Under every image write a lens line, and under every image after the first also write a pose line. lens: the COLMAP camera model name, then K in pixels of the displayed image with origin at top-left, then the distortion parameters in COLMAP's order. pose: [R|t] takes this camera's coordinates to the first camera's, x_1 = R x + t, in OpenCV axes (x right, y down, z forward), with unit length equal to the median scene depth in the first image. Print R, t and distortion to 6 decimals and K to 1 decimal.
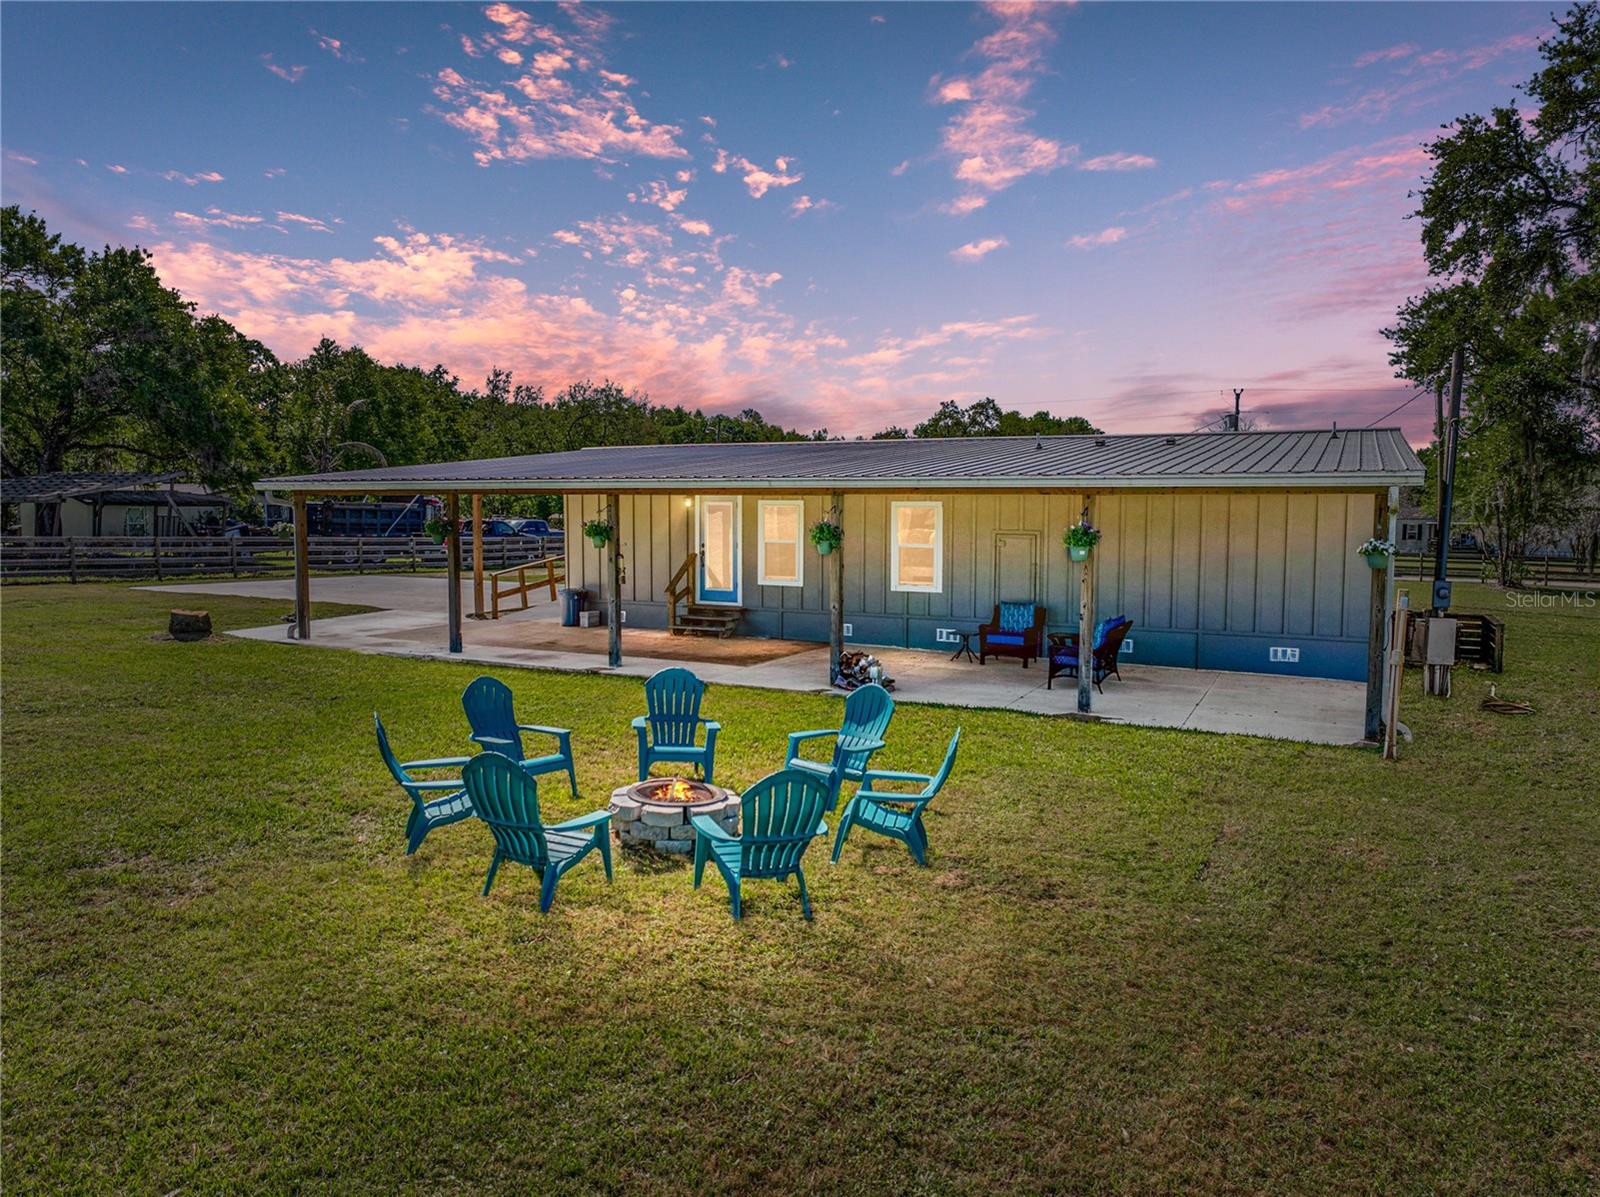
lens RADIAL K [[1123.0, 0, 798.0], [0, 1123.0, 592.5], [0, 0, 1]] dist [-0.030844, 0.012740]
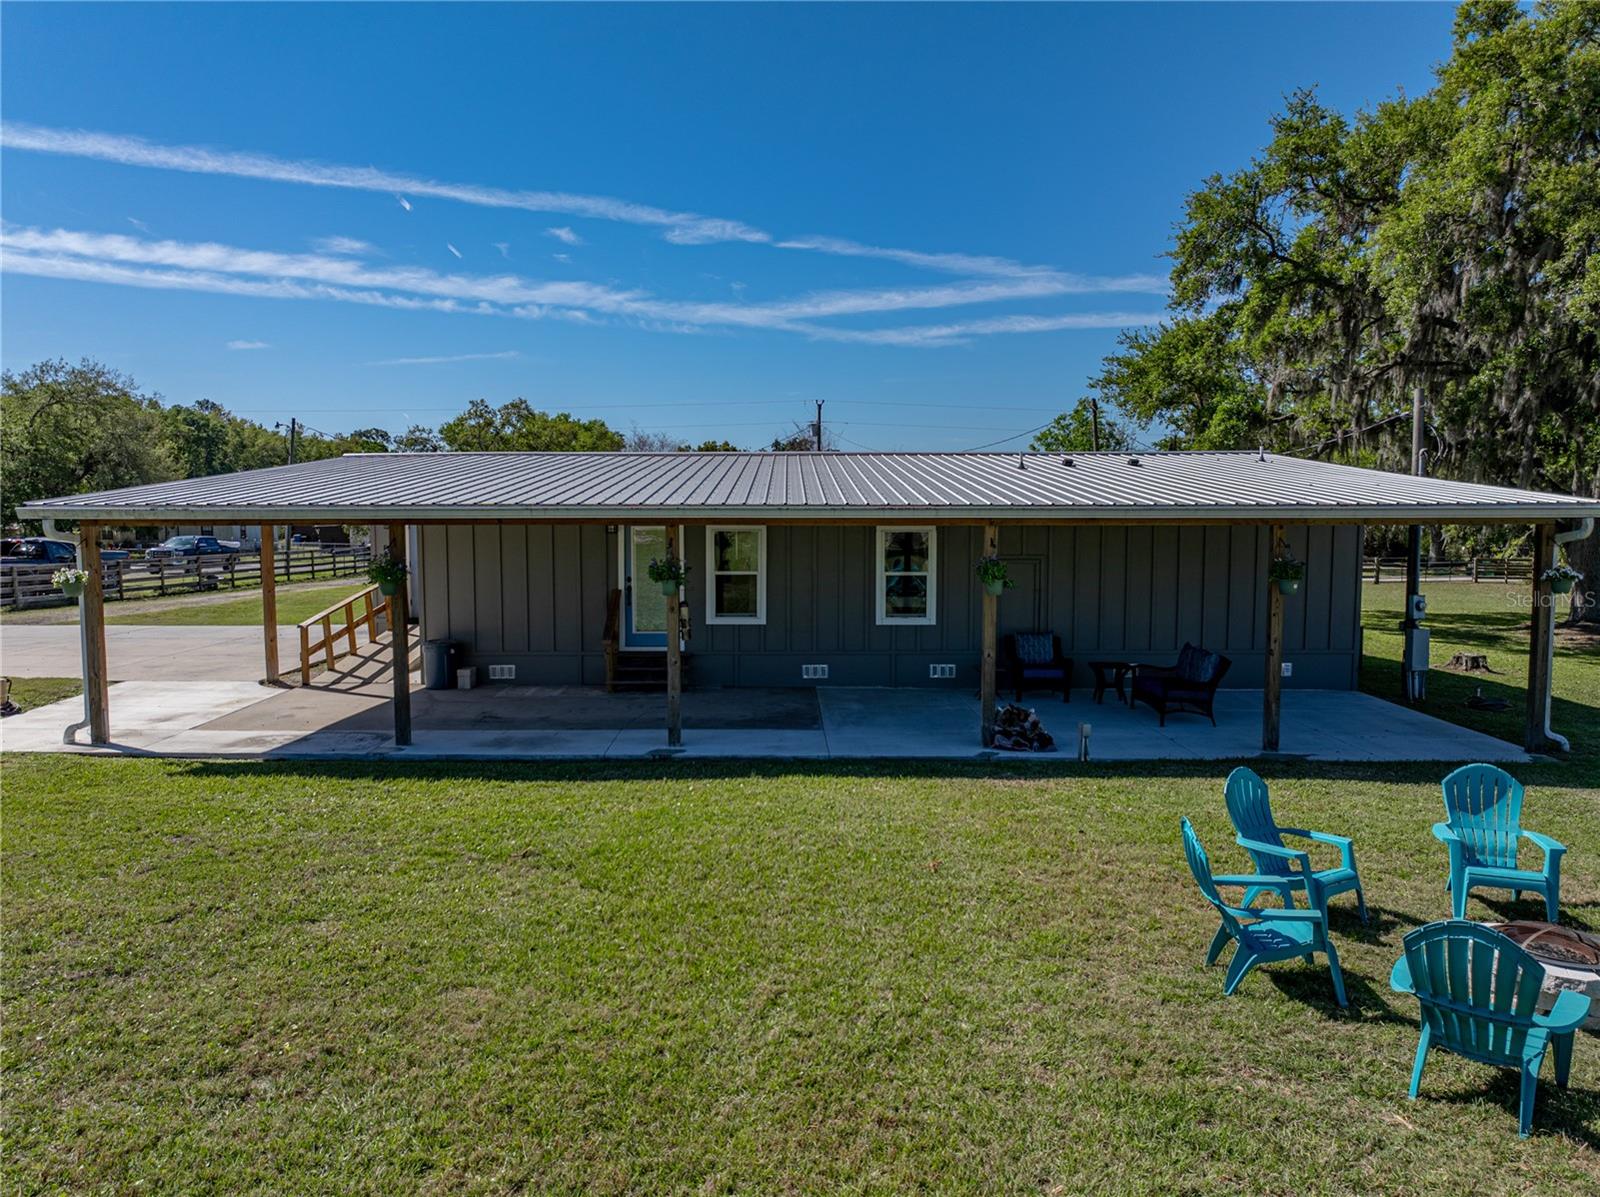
lens RADIAL K [[1123.0, 0, 798.0], [0, 1123.0, 592.5], [0, 0, 1]] dist [-0.030844, 0.012740]
pose [[0.888008, -0.039430, 0.458135, -0.337119], [0.039756, 0.999169, 0.008936, -0.033323], [-0.458107, 0.010279, 0.888838, 0.210757]]
